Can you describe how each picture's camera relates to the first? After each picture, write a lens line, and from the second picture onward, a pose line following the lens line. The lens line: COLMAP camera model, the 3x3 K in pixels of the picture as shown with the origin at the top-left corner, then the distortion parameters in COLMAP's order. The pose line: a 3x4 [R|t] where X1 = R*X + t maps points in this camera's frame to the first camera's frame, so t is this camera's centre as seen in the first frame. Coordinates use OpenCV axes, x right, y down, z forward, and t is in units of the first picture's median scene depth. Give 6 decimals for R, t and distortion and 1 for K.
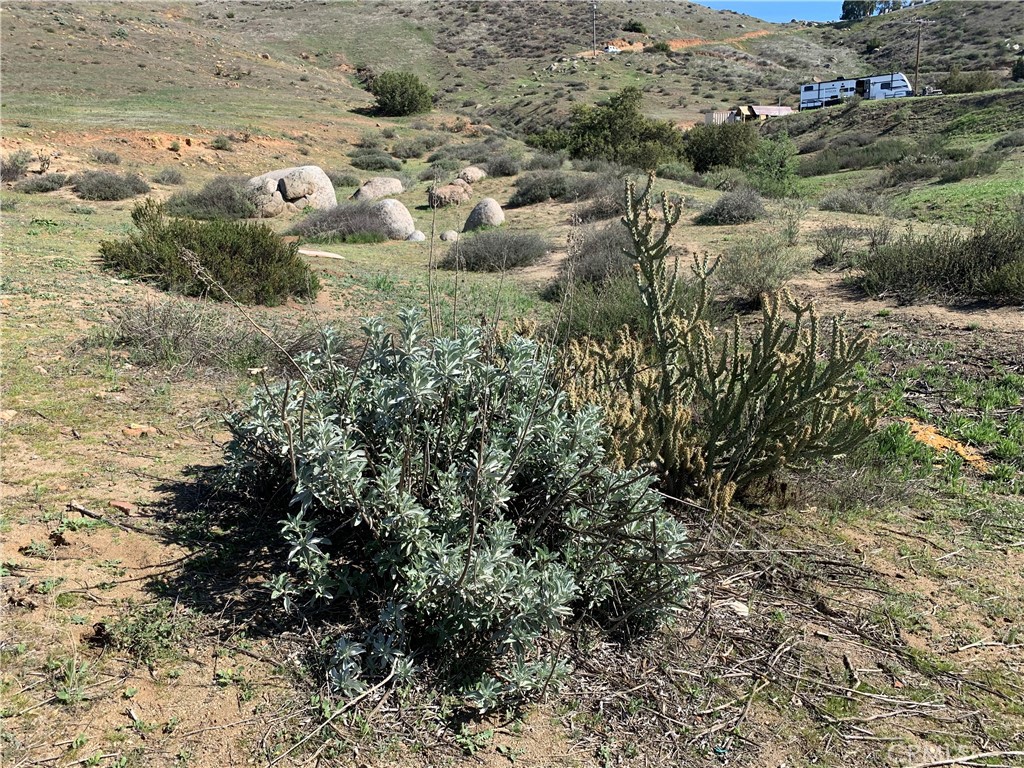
lens RADIAL K [[774.1, 0, 515.2], [0, 774.1, 383.6], [0, 0, 1]] dist [0.009389, 0.000906]
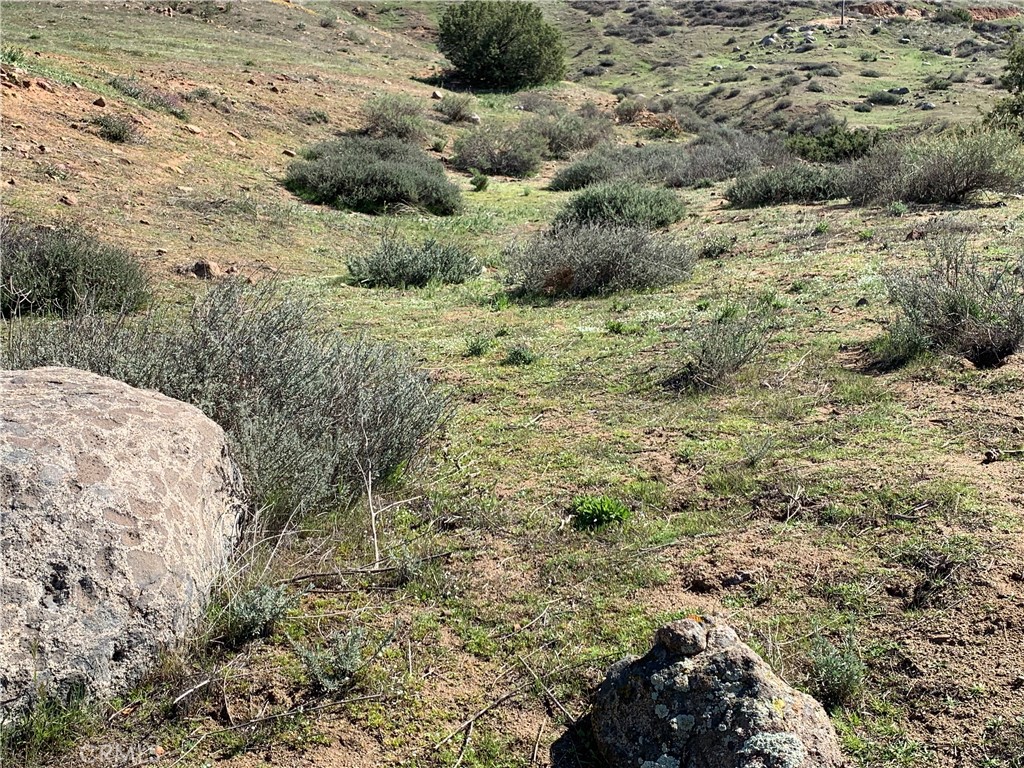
lens RADIAL K [[1162.5, 0, 511.0], [0, 1162.5, 384.6], [0, 0, 1]] dist [-0.031826, 0.000000]
pose [[0.989839, 0.070538, -0.123464, -0.022494], [-0.083900, 0.990755, -0.106605, -0.053112], [0.114803, 0.115880, 0.986606, 0.185053]]
